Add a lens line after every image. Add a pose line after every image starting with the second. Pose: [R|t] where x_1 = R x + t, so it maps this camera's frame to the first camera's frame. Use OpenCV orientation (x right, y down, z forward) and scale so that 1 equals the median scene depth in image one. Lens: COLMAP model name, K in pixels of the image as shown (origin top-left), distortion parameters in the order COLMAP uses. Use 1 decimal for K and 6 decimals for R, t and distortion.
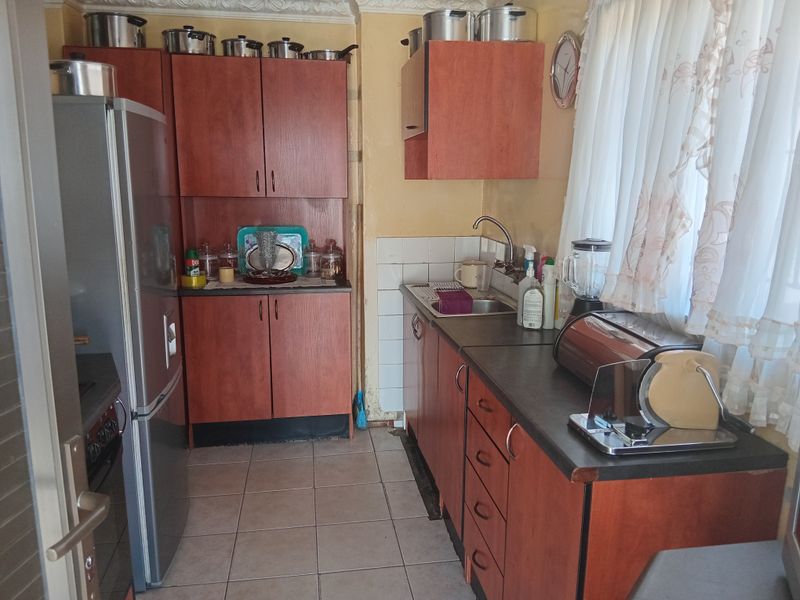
lens RADIAL K [[611.6, 0, 398.3], [0, 611.6, 300.8], [0, 0, 1]] dist [0.114520, -0.205528]
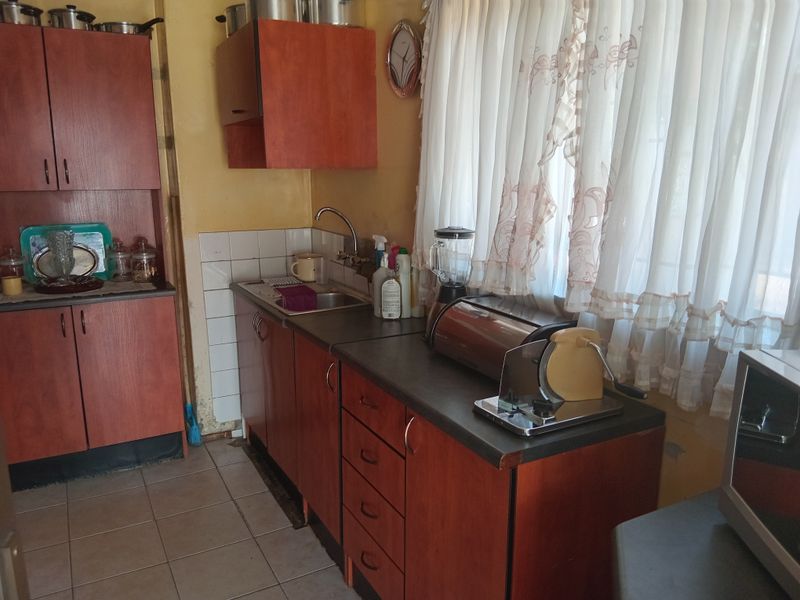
lens RADIAL K [[611.6, 0, 398.3], [0, 611.6, 300.8], [0, 0, 1]] dist [0.114520, -0.205528]
pose [[0.939123, -0.076278, 0.335007, -0.094925], [0.071405, 0.997086, 0.026858, -0.009335], [-0.336080, -0.001302, 0.941833, 0.056165]]
